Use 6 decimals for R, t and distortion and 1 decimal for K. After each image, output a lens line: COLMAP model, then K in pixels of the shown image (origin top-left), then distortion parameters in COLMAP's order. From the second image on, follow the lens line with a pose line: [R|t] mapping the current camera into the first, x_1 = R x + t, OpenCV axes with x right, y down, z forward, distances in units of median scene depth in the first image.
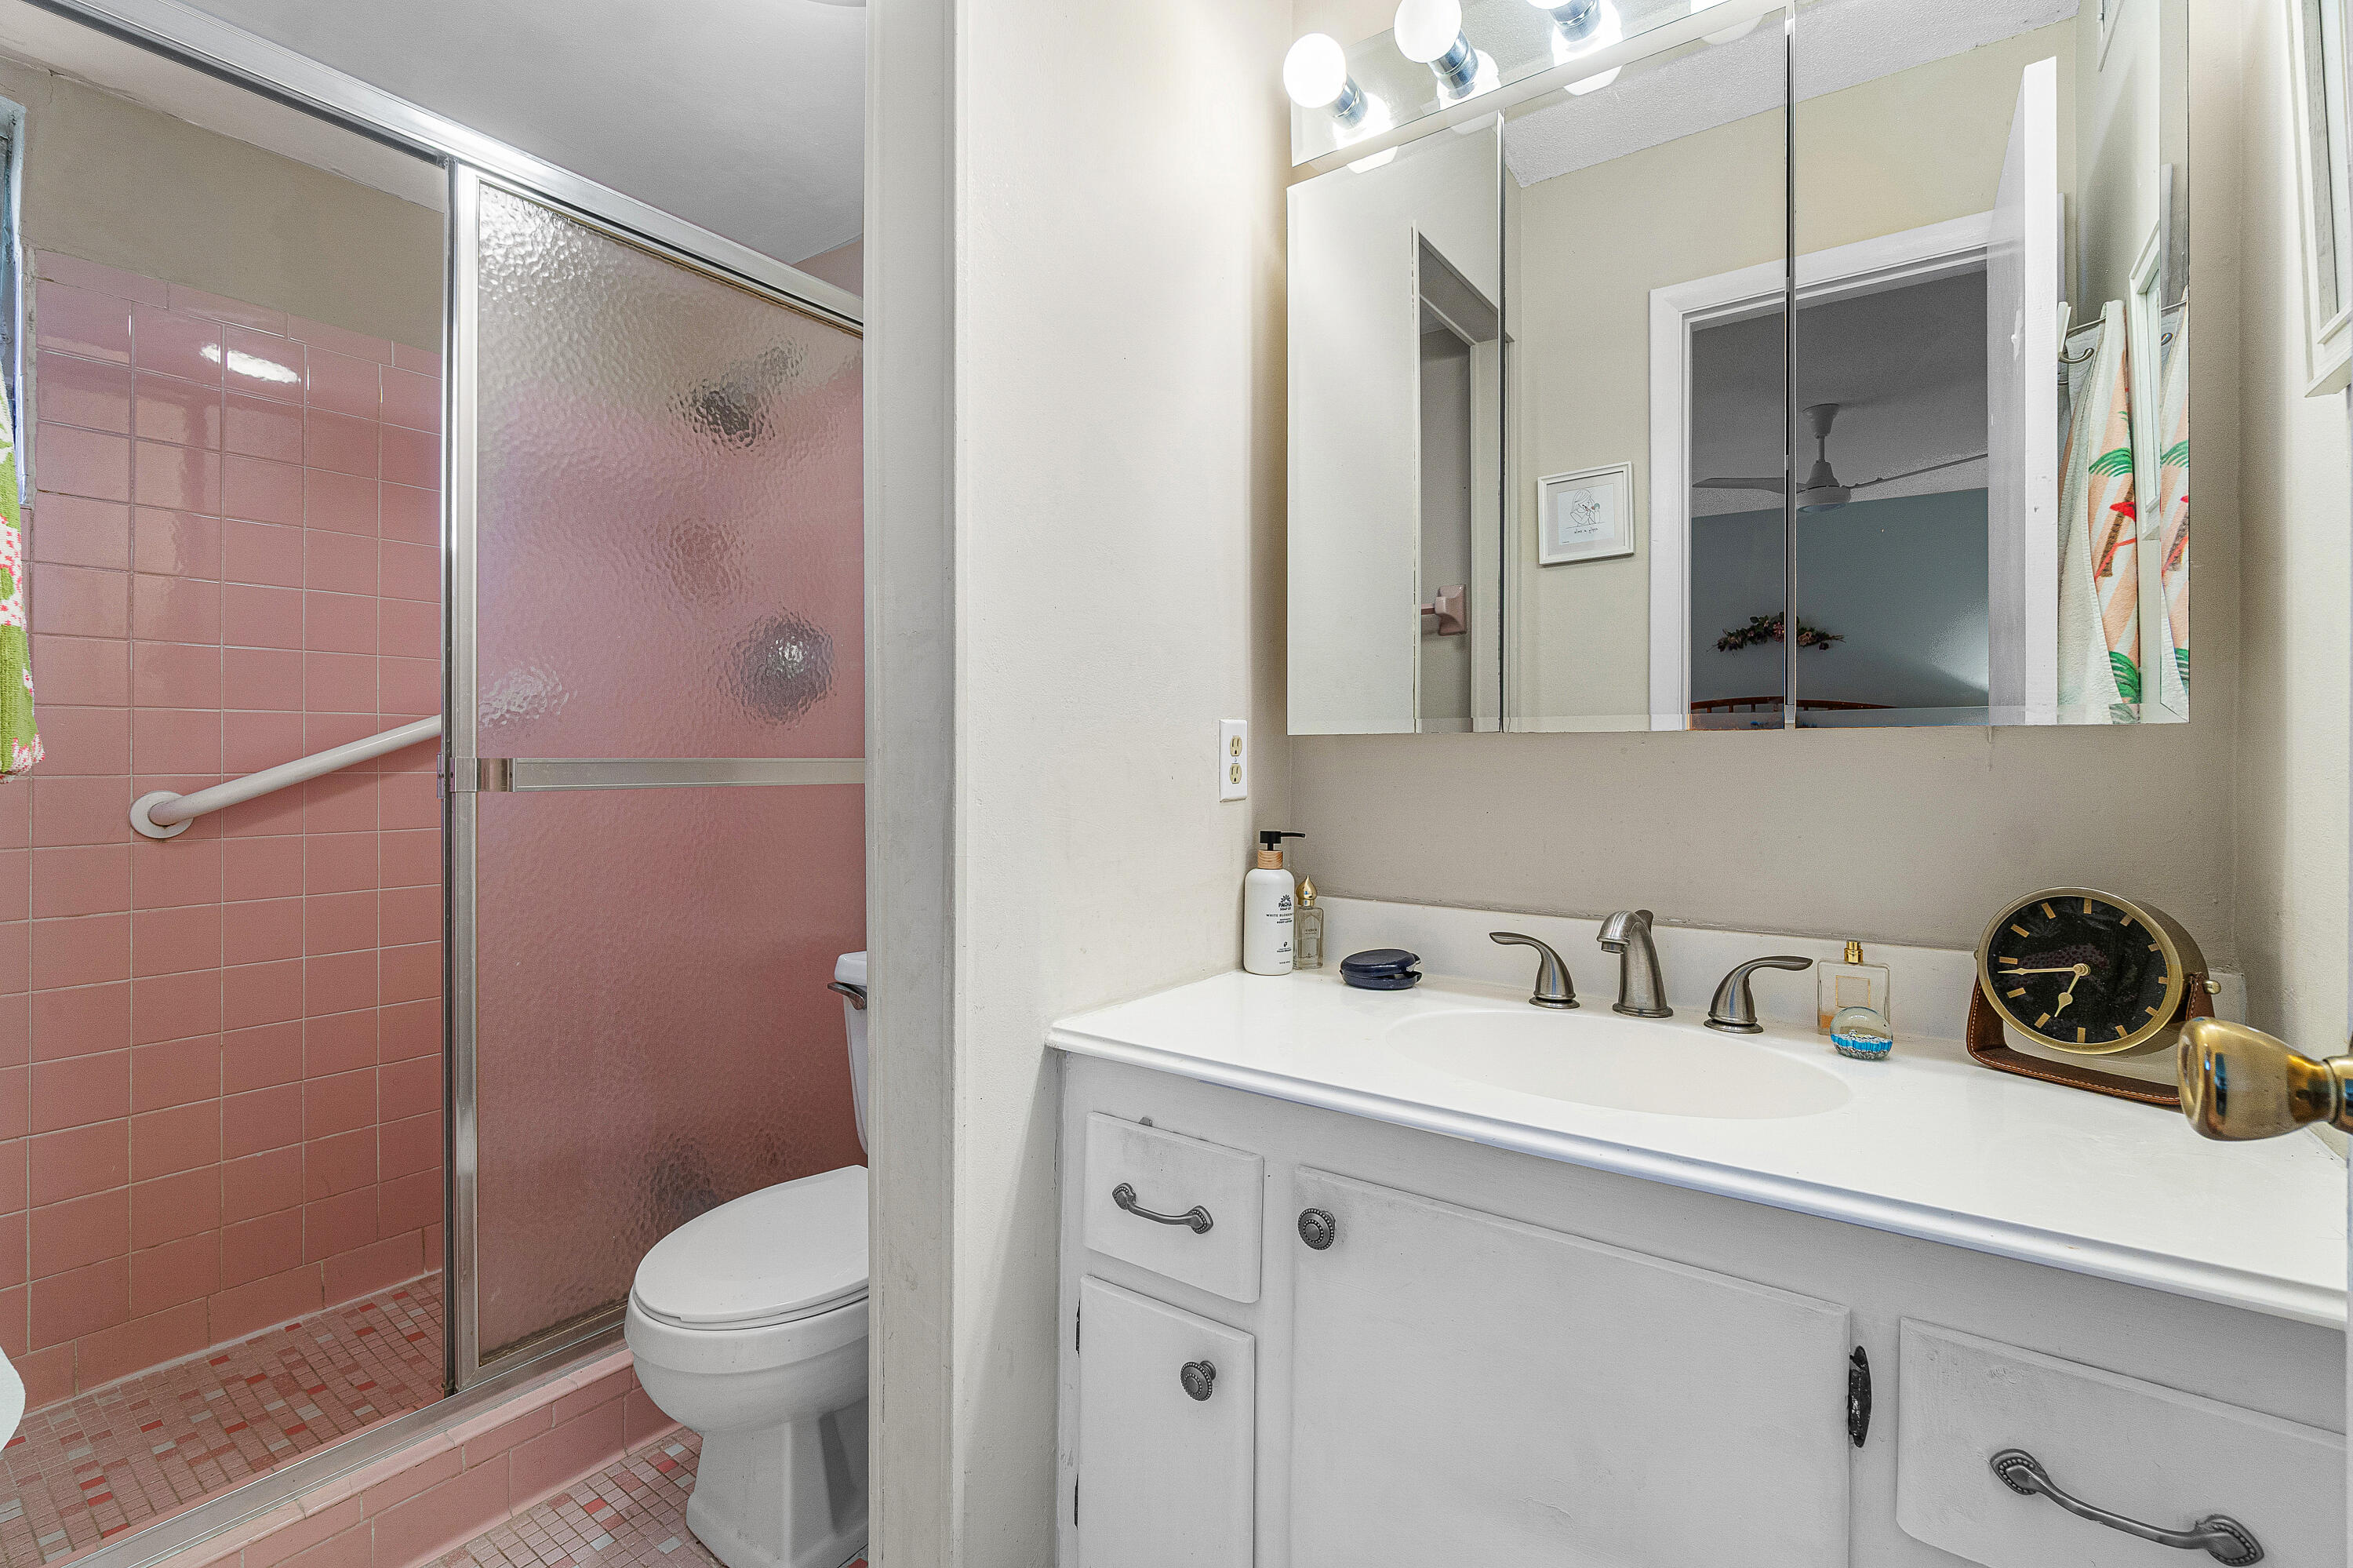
lens RADIAL K [[1038.1, 0, 1170.0], [0, 1038.1, 767.8], [0, 0, 1]] dist [-0.004445, 0.001516]
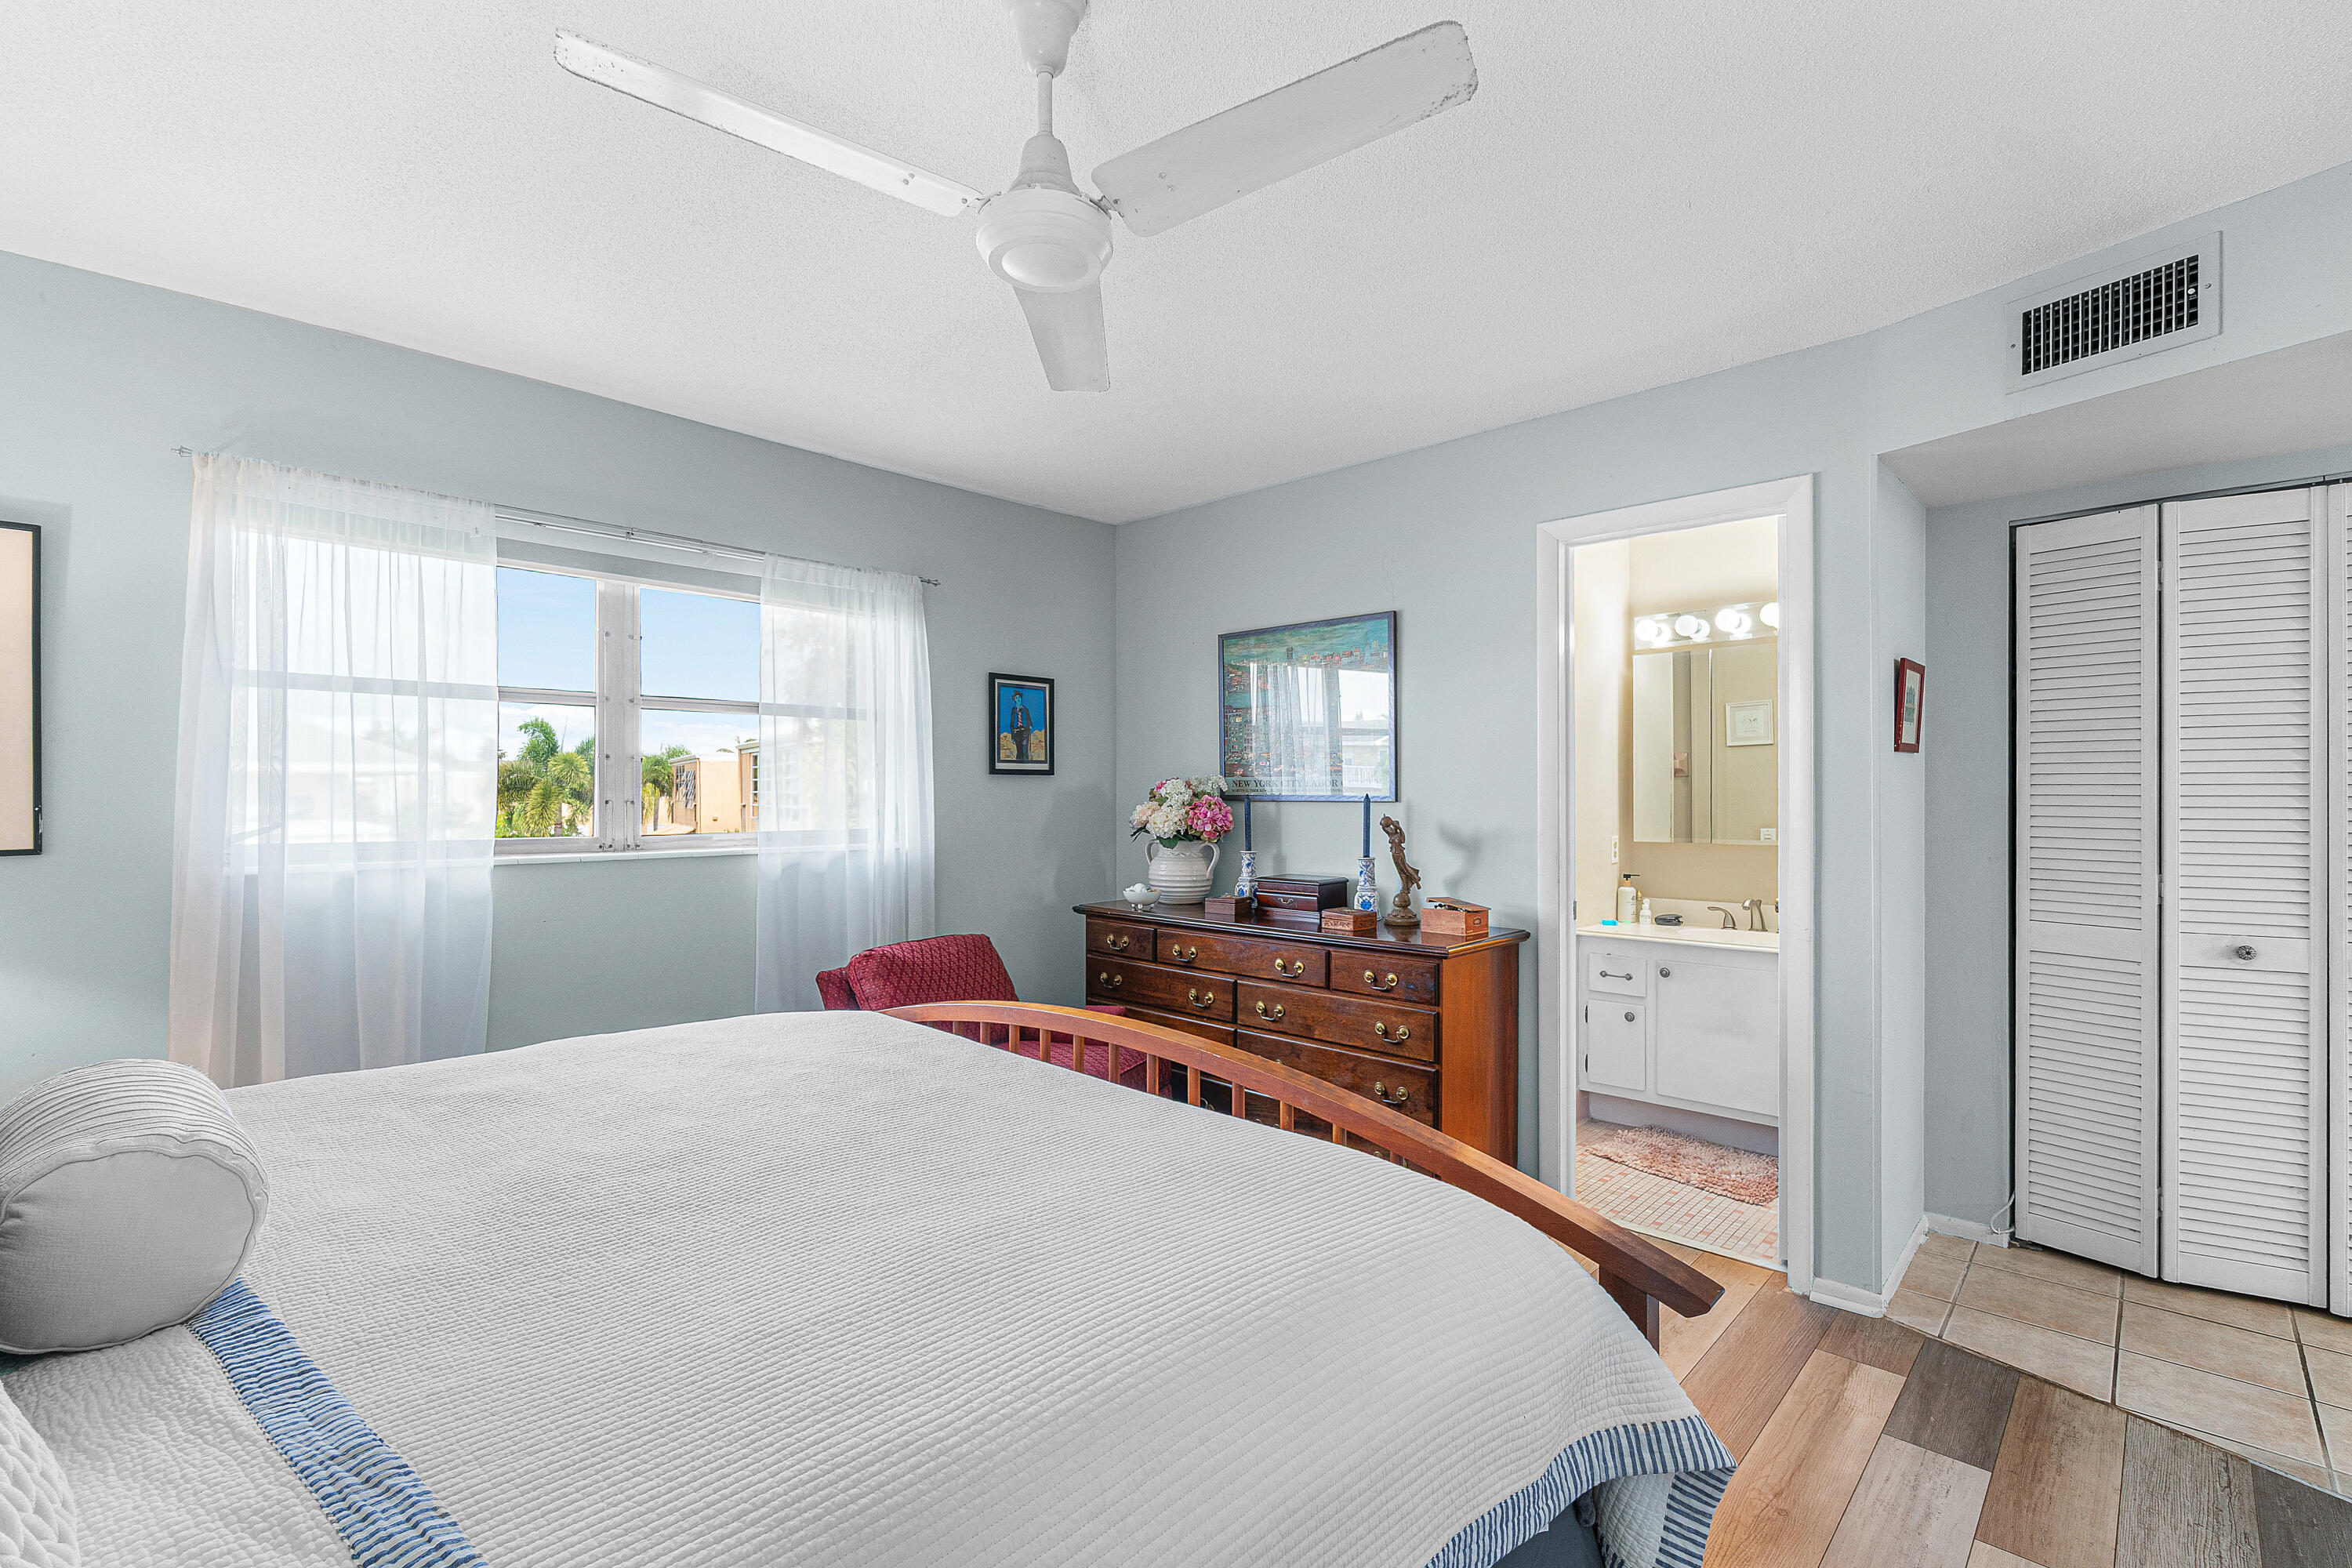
lens RADIAL K [[1037.6, 0, 1168.8], [0, 1037.6, 800.8], [0, 0, 1]] dist [-0.004445, 0.001516]
pose [[0.986981, -0.004759, -0.160767, -0.733447], [0.005254, 0.999983, 0.002651, -0.165667], [0.160752, -0.003461, 0.986989, -2.174272]]
